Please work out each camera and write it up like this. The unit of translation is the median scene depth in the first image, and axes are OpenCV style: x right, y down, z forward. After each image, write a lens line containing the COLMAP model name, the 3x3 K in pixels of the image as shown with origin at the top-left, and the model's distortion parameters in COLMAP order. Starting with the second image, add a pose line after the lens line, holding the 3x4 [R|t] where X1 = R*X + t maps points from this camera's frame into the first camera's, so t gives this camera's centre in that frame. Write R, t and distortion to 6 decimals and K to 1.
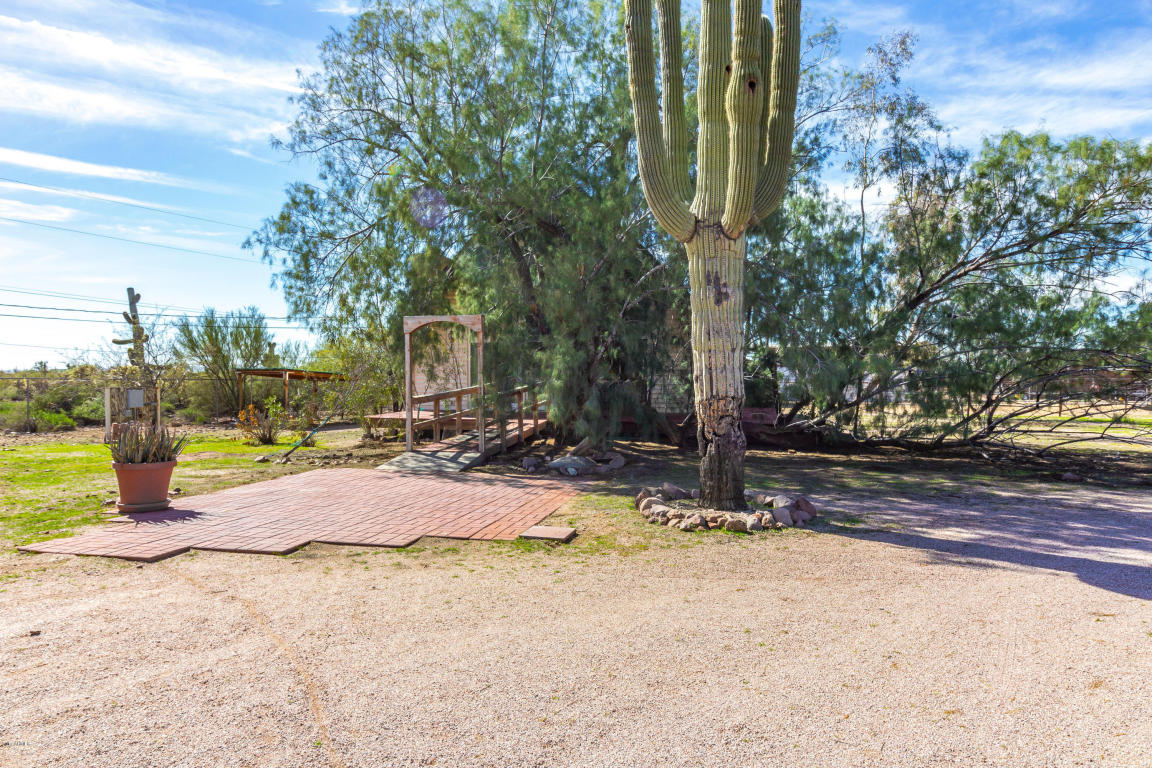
lens RADIAL K [[715.3, 0, 576.0], [0, 715.3, 384.0], [0, 0, 1]] dist [-0.000430, 0.000798]
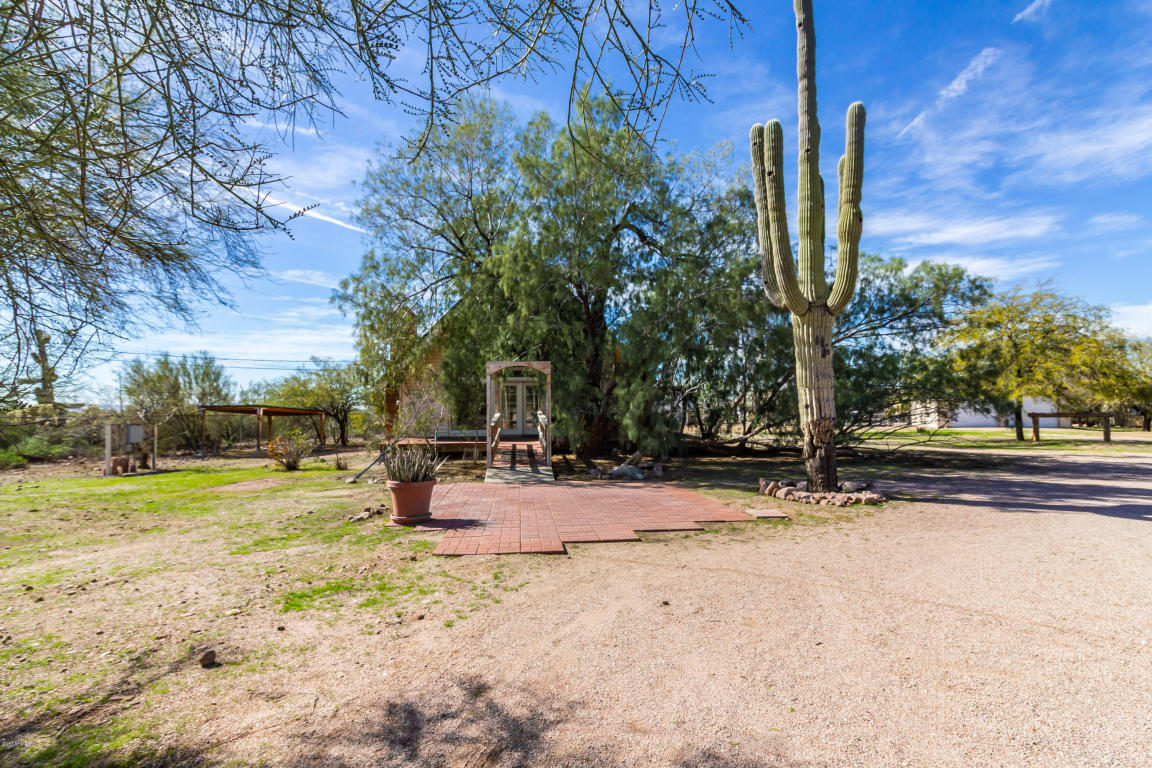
lens RADIAL K [[550.9, 0, 576.0], [0, 550.9, 384.0], [0, 0, 1]] dist [0.001767, 0.000741]
pose [[0.958105, -0.000220, 0.286416, -0.292716], [0.016069, 0.998466, -0.052988, -0.000261], [-0.285965, 0.055370, 0.956639, 0.013637]]
